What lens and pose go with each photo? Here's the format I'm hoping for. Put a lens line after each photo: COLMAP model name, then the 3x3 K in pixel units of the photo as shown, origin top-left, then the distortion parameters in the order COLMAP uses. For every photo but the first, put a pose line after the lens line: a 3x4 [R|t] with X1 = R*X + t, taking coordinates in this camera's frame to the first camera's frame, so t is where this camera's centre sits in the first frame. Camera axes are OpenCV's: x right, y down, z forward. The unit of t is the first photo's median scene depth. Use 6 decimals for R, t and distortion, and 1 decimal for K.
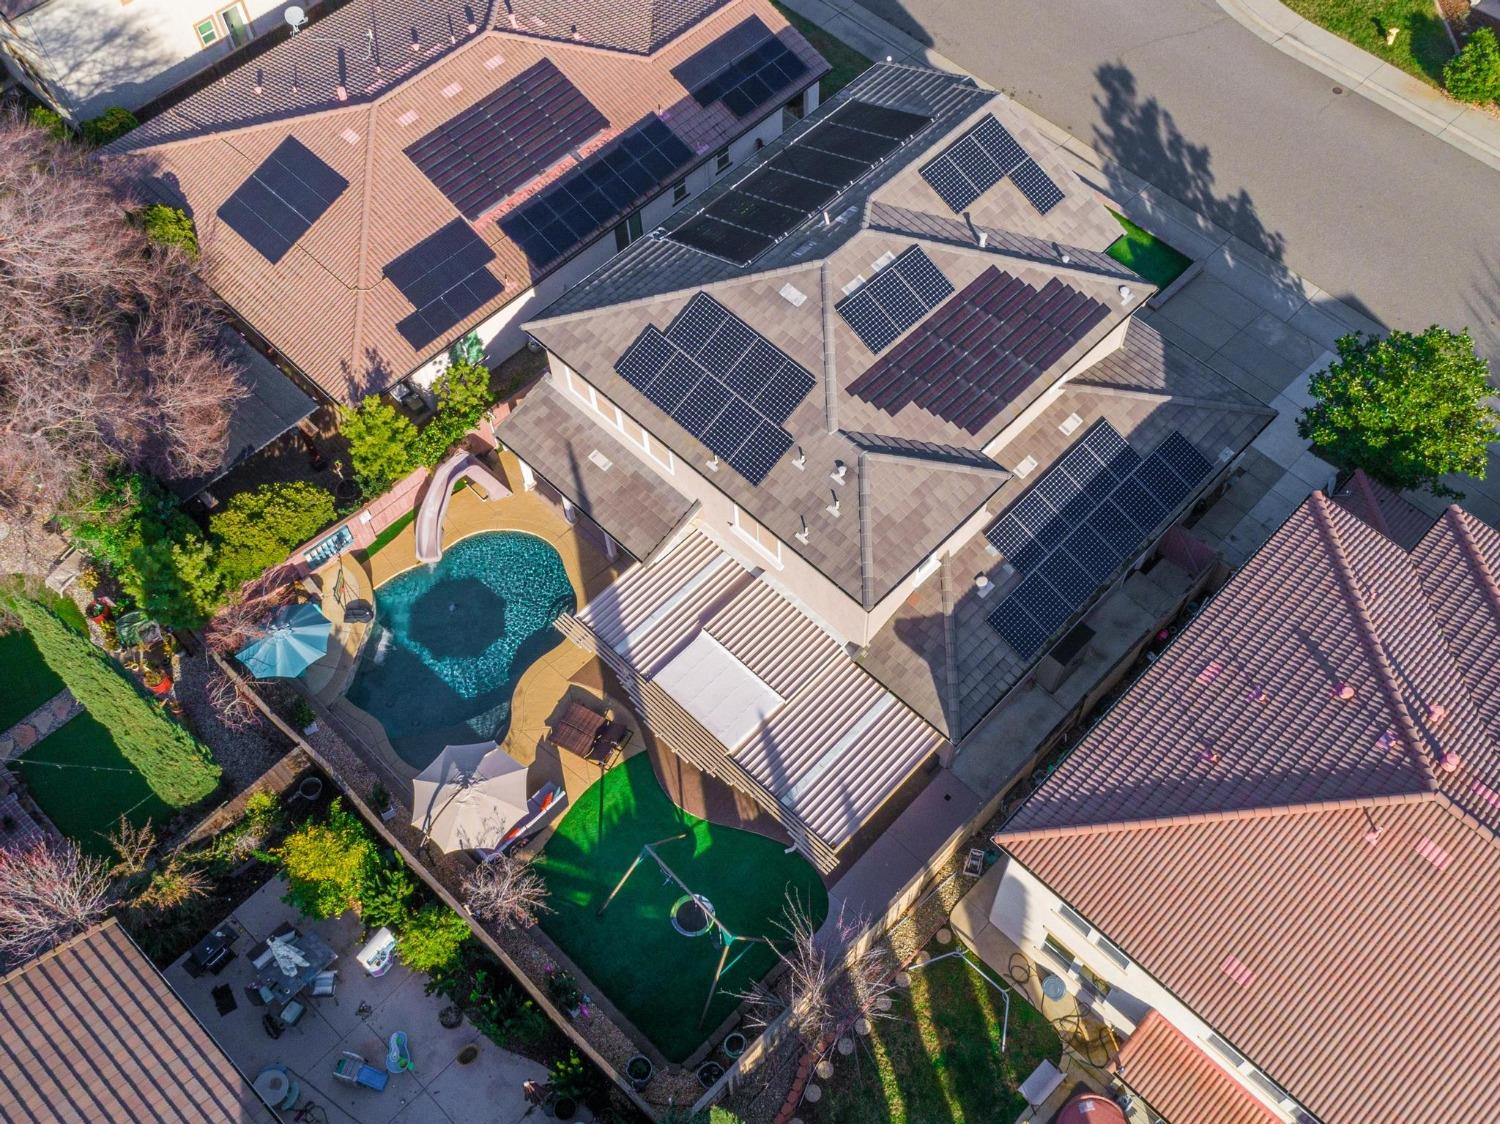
lens RADIAL K [[1500.9, 0, 824.2], [0, 1500.9, 498.5], [0, 0, 1]] dist [0.024304, 0.000000]
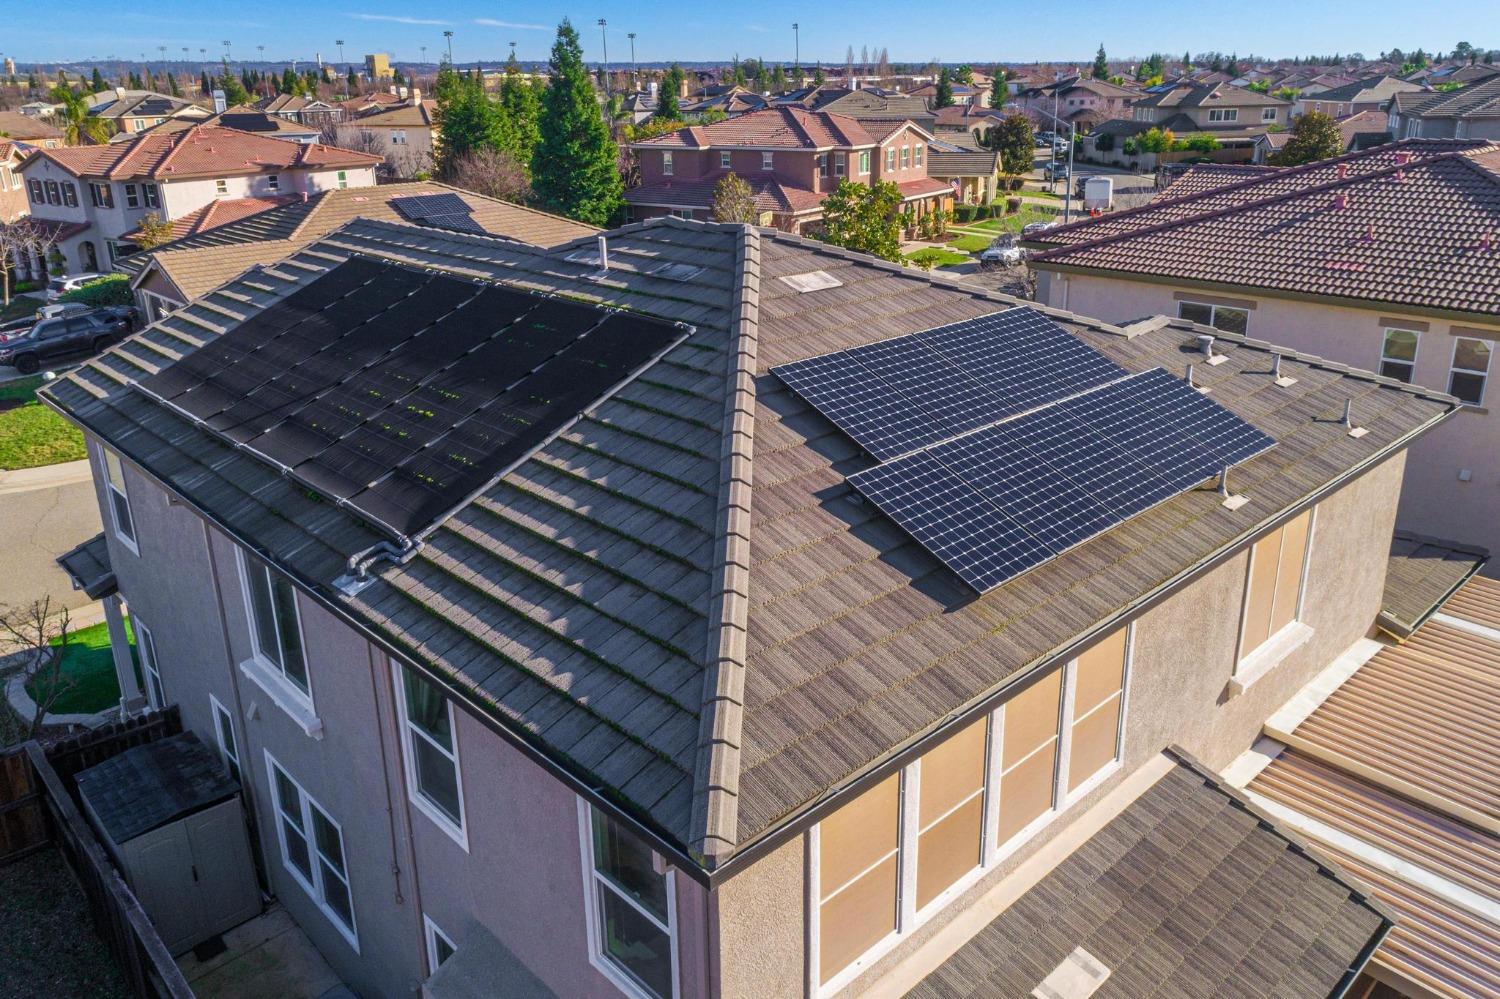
lens RADIAL K [[1122.2, 0, 747.5], [0, 1122.2, 453.3], [0, 0, 1]] dist [0.021281, 0.001430]
pose [[0.063597, -0.328385, 0.942400, -0.319520], [0.847709, 0.516092, 0.122629, -0.154069], [-0.526635, 0.791083, 0.311197, 0.886479]]
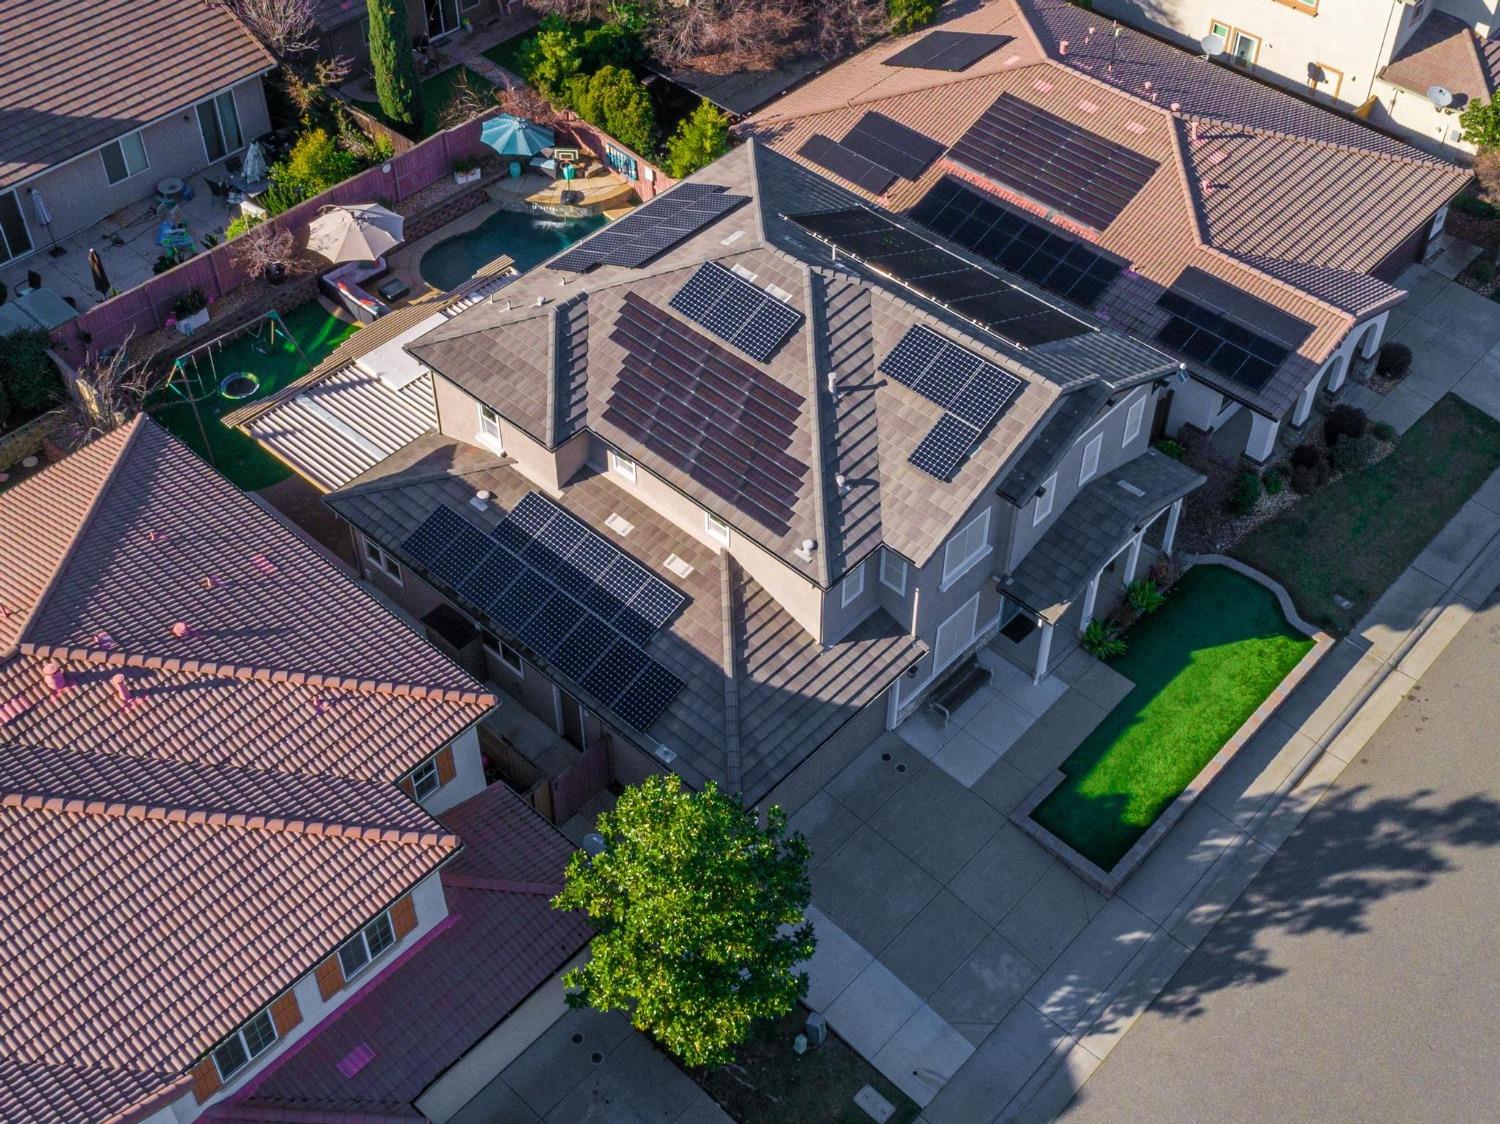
lens RADIAL K [[1822.4, 0, 804.3], [0, 1822.4, 402.0], [0, 0, 1]] dist [0.014206, 0.000000]
pose [[0.026077, 0.656968, -0.753467, 0.876350], [-0.849963, 0.411313, 0.329218, -0.484588], [0.526196, 0.631834, 0.569125, 0.393183]]
